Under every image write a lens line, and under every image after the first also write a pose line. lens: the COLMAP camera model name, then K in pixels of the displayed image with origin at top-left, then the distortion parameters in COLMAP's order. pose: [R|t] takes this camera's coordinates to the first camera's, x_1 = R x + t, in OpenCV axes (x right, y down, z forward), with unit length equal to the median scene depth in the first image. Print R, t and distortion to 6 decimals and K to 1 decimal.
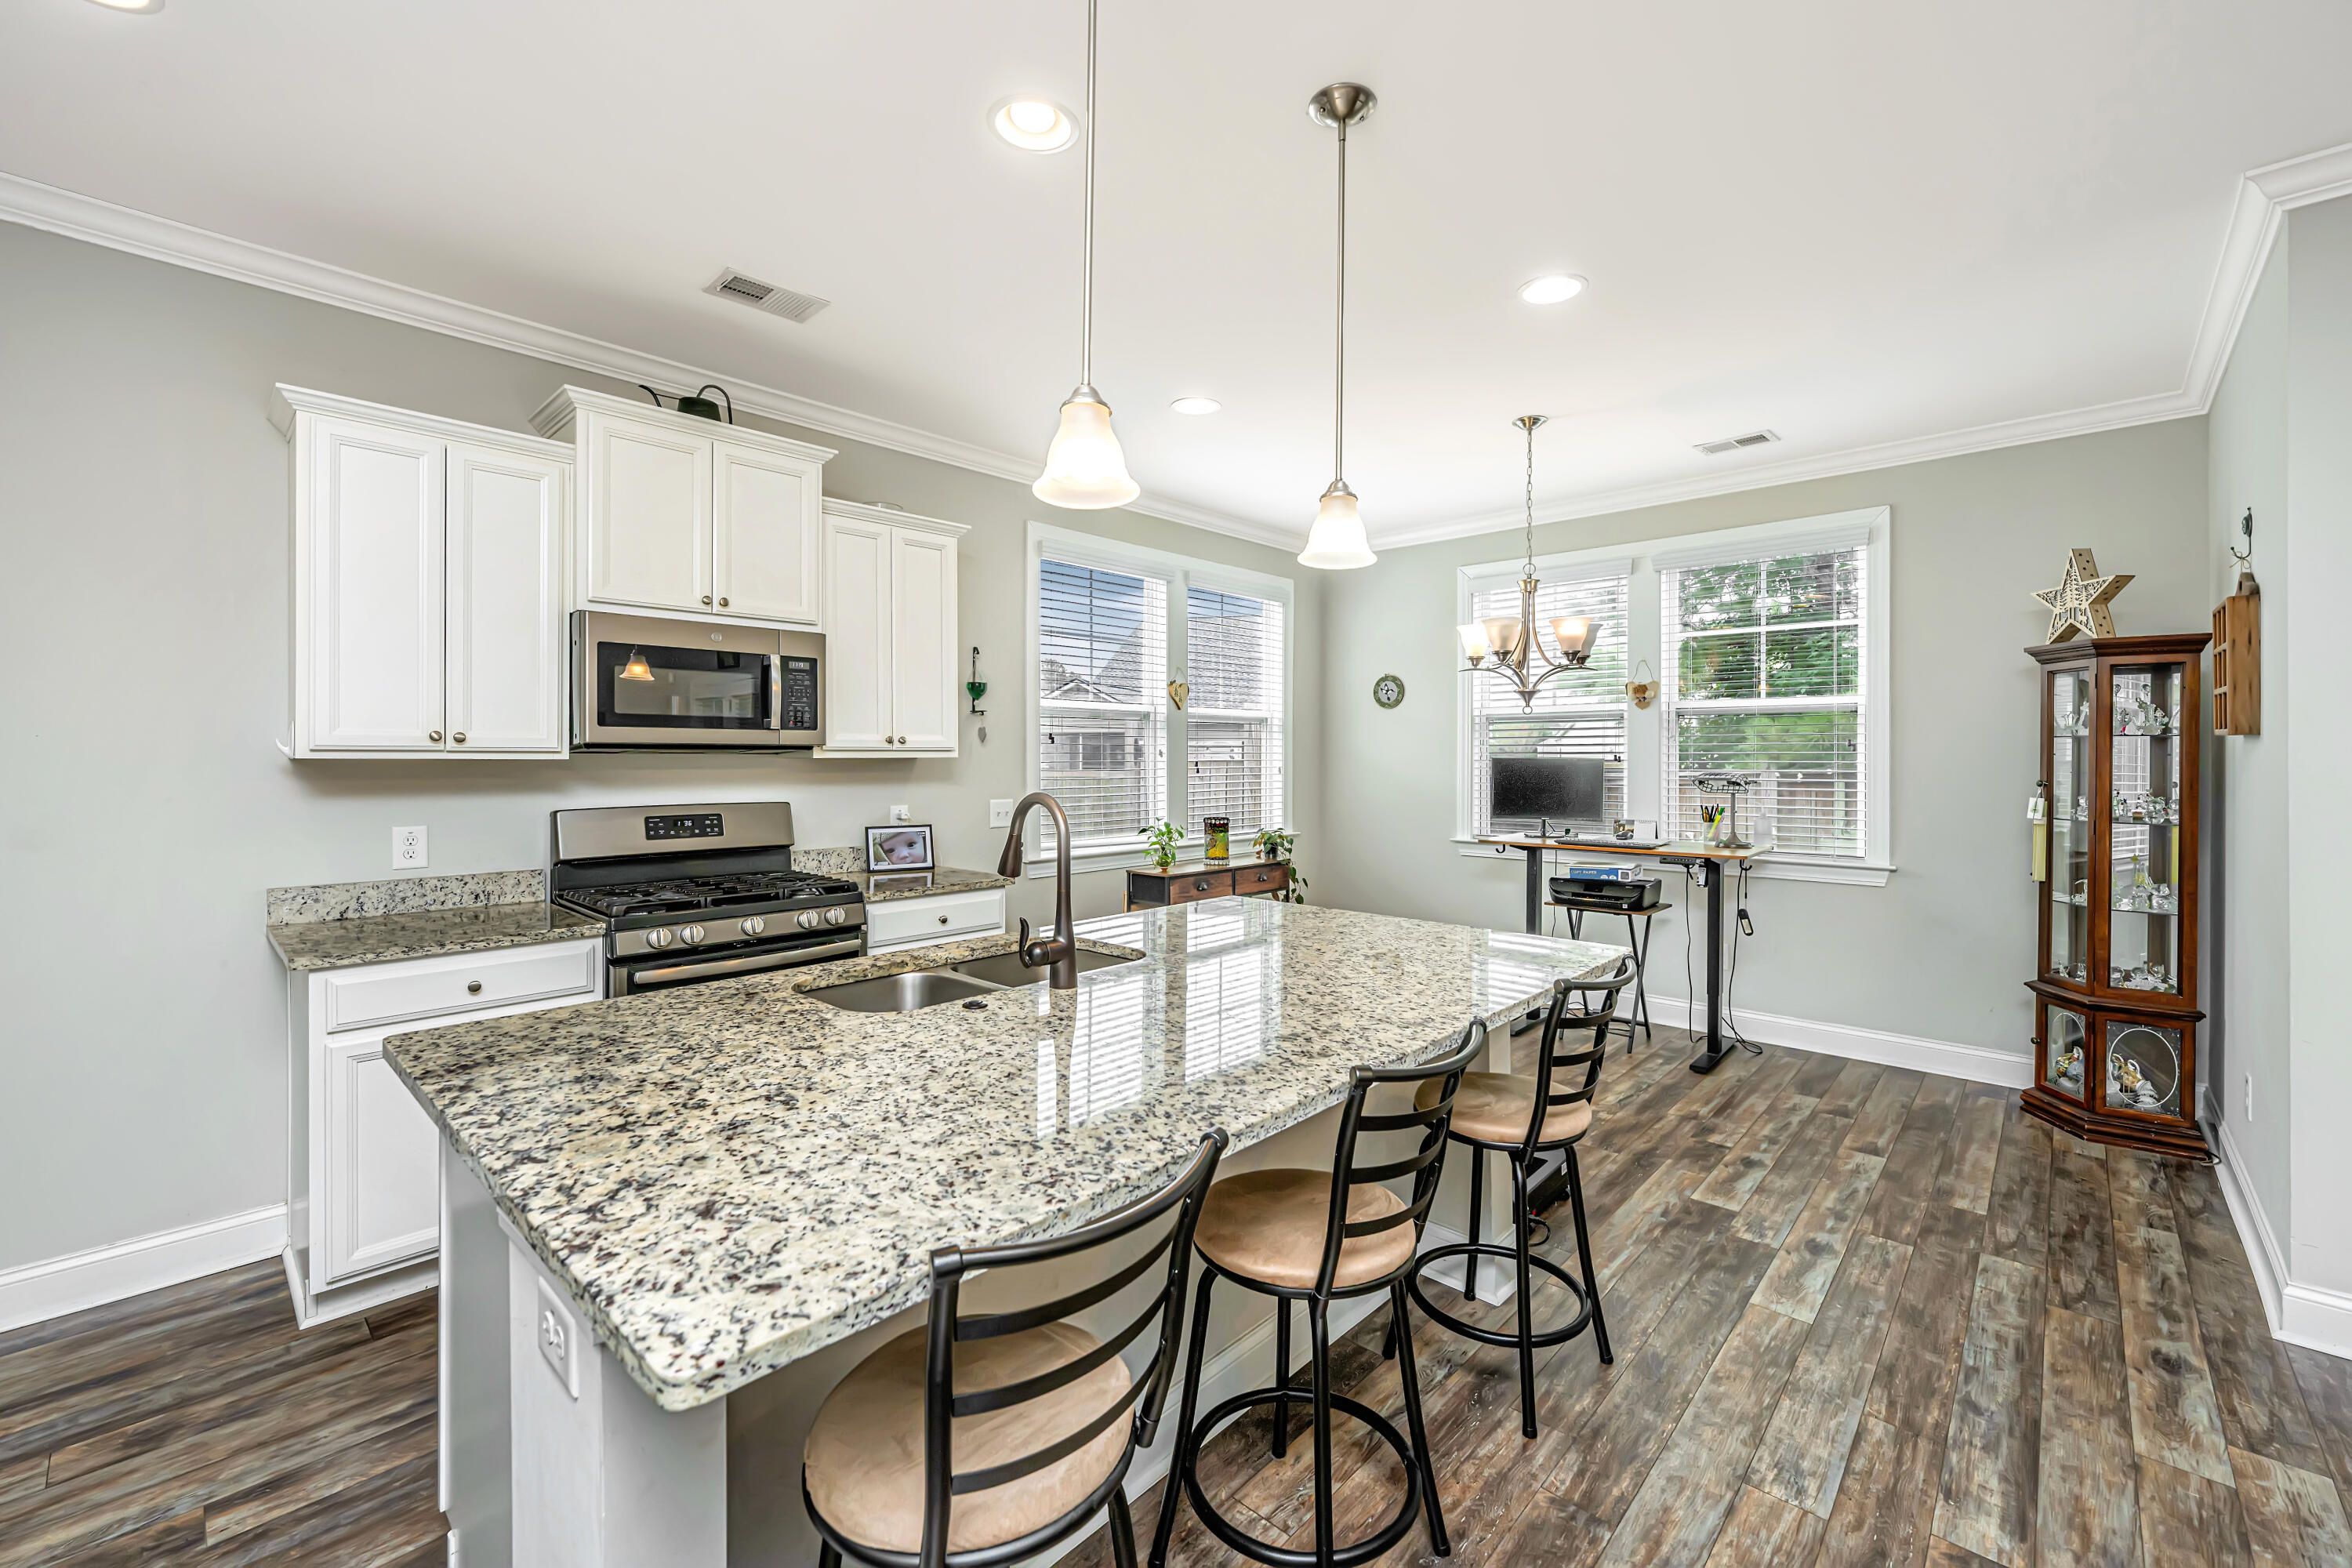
lens RADIAL K [[953.2, 0, 1197.6], [0, 953.2, 761.4], [0, 0, 1]] dist [-0.000558, -0.000175]
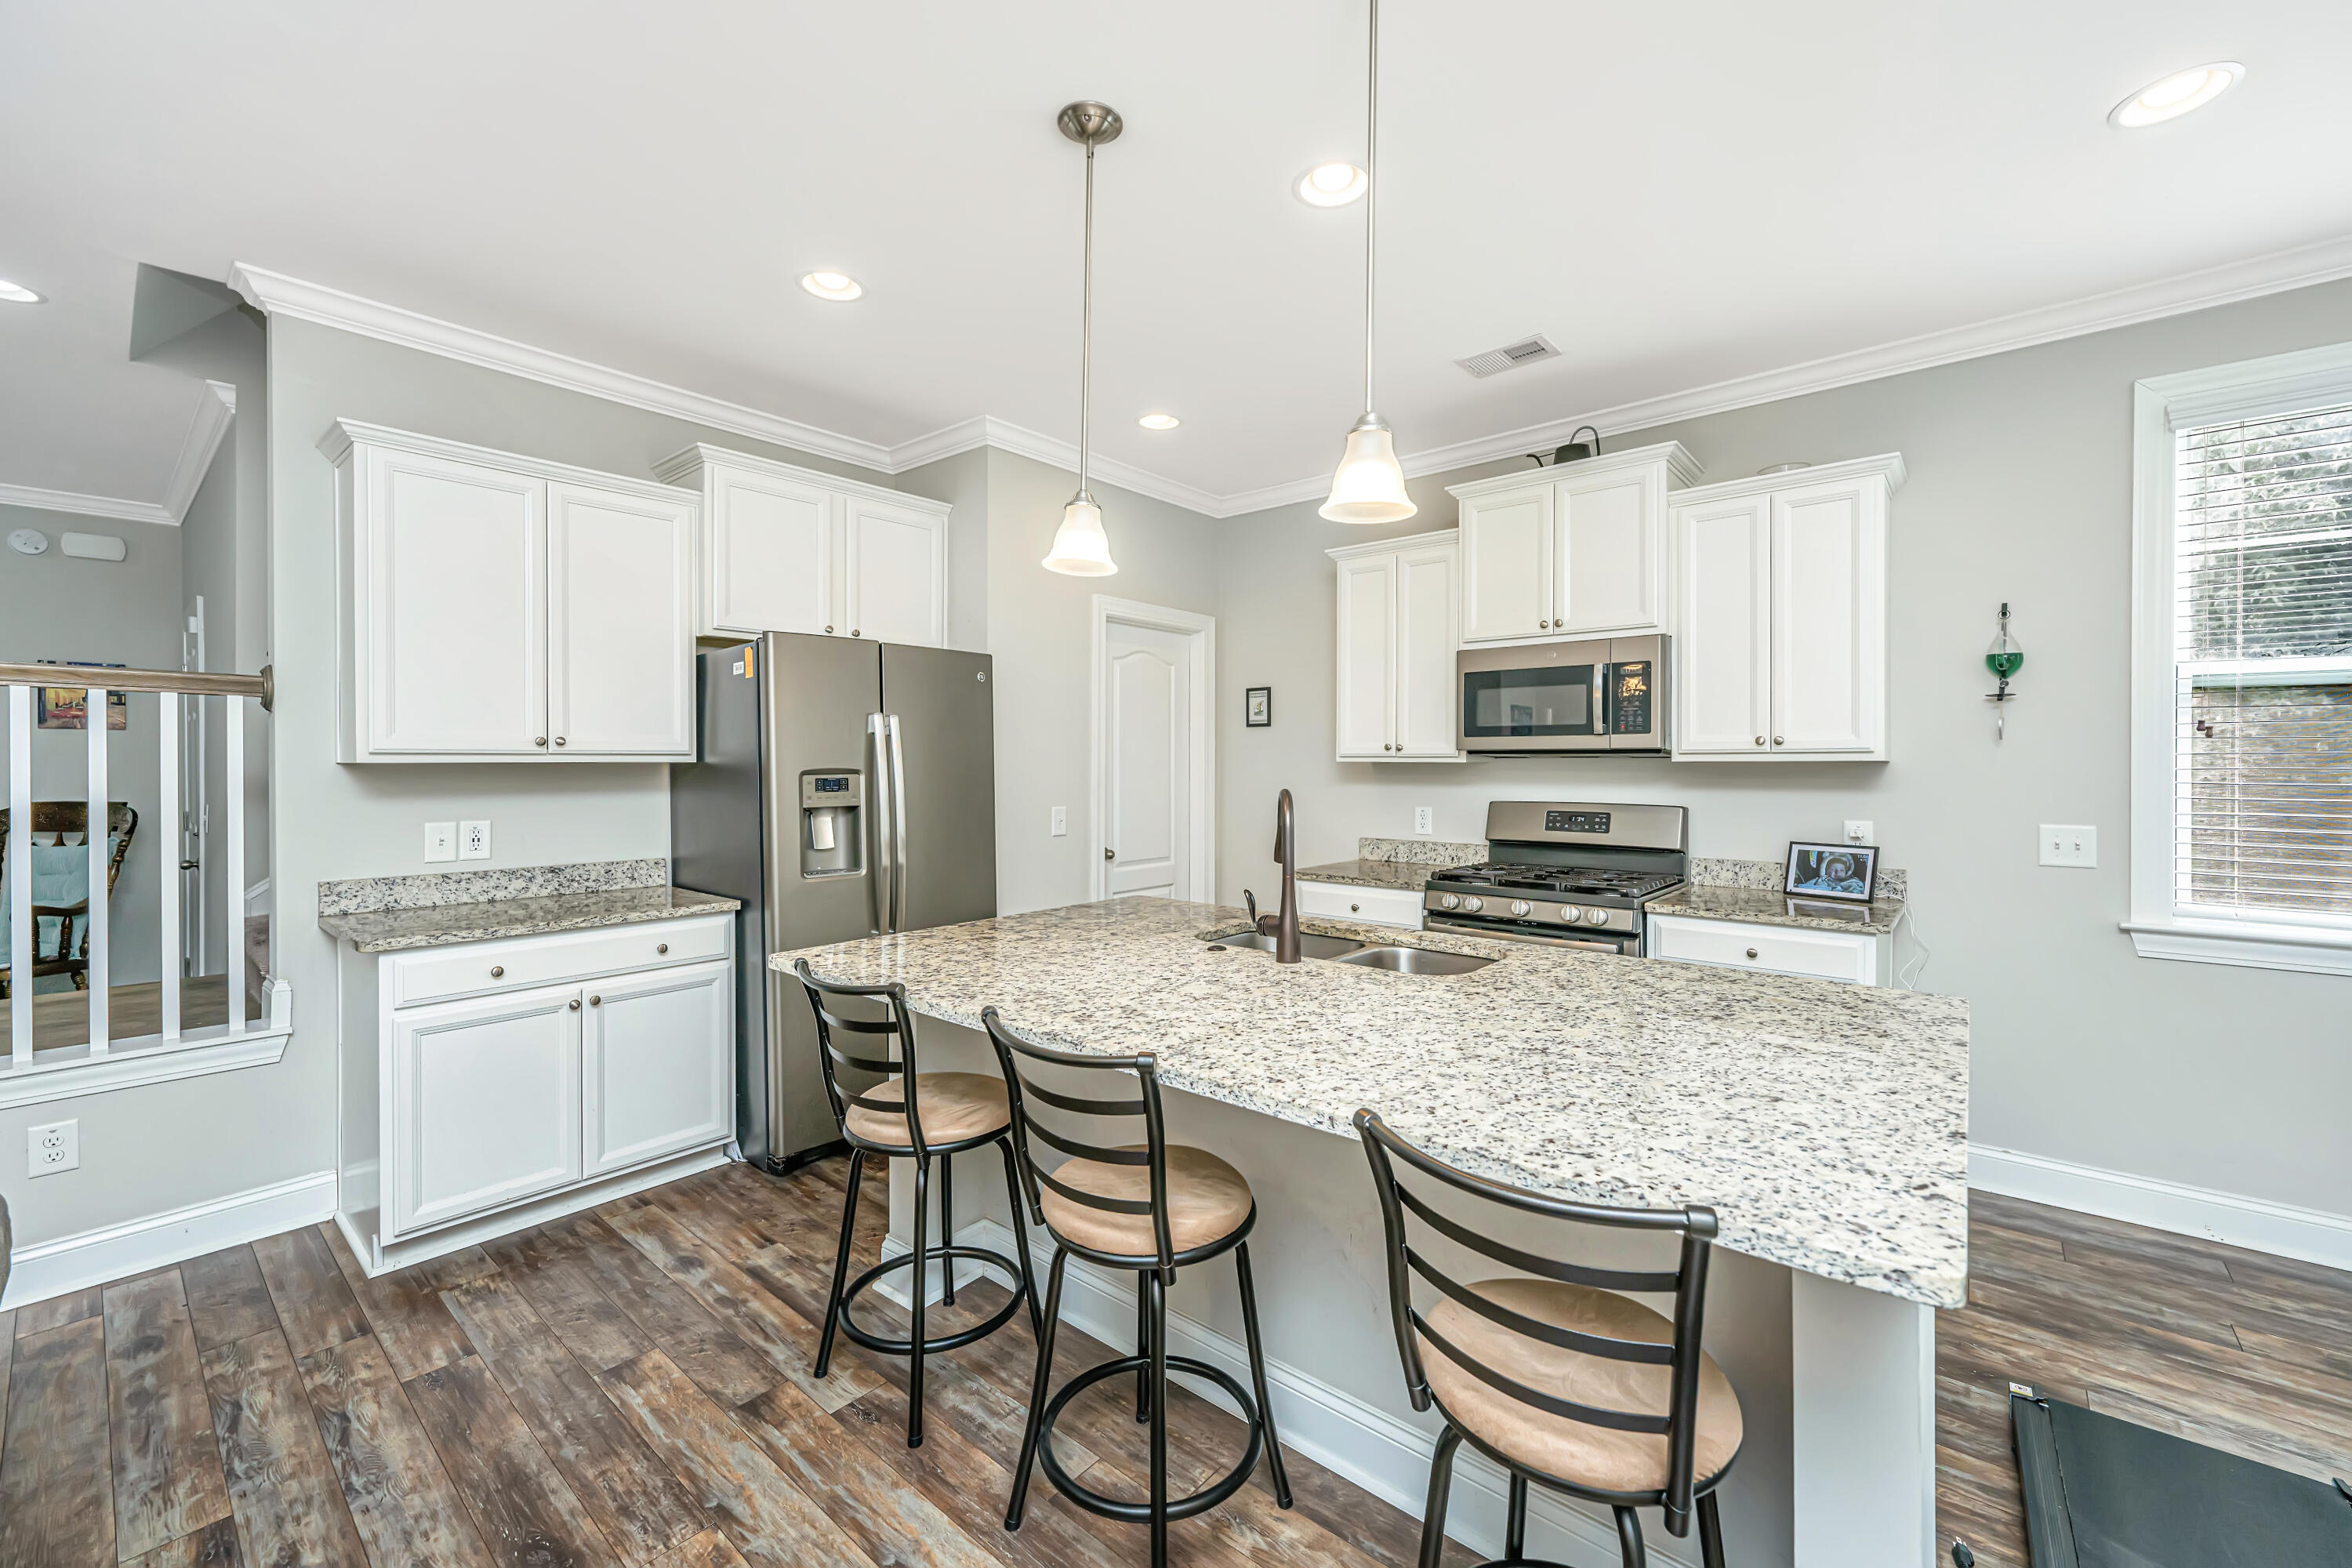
lens RADIAL K [[953.2, 0, 1193.1], [0, 953.2, 765.0], [0, 0, 1]] dist [-0.000558, -0.000175]
pose [[0.043189, 0.001927, -0.999065, 0.556226], [-0.006433, 0.999978, 0.001651, 0.001293], [0.999046, 0.006356, 0.043200, 0.476274]]
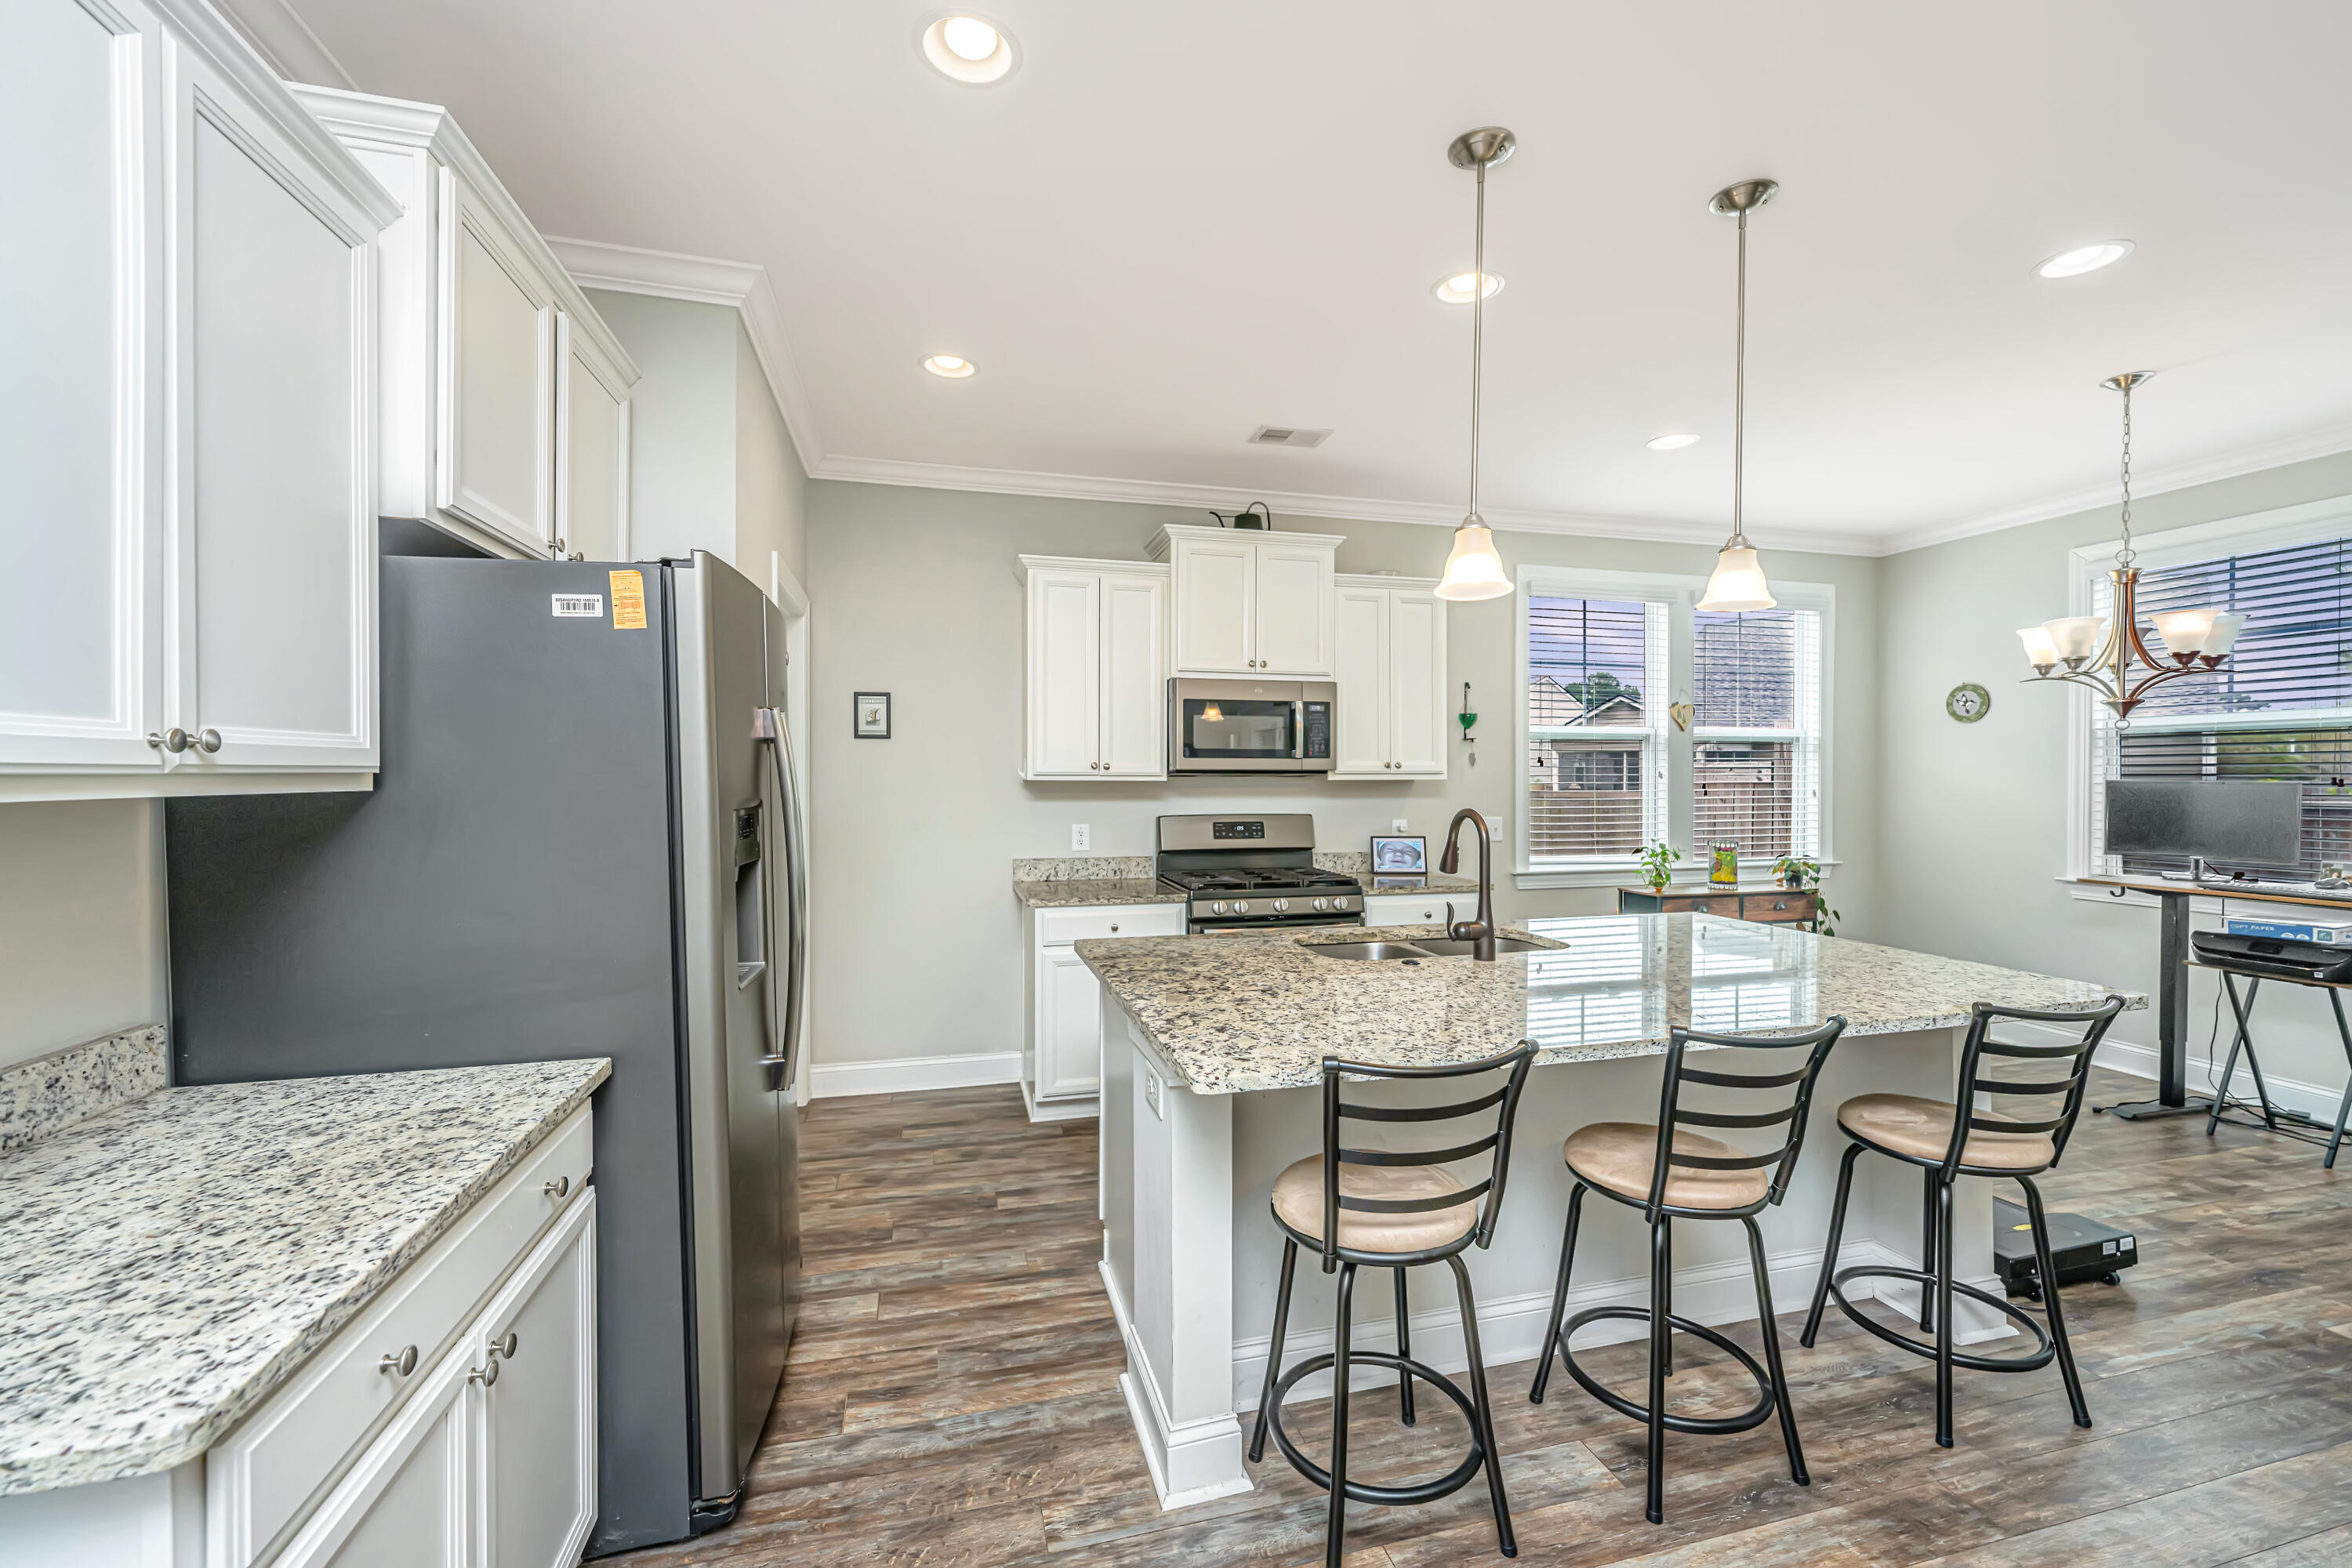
lens RADIAL K [[953.2, 0, 1188.7], [0, 953.2, 776.1], [0, 0, 1]] dist [-0.000558, -0.000175]
pose [[0.843478, -0.000200, -0.537164, 0.123629], [-0.002971, 0.999983, -0.005038, -0.001751], [0.537156, 0.005845, 0.843463, -0.172422]]
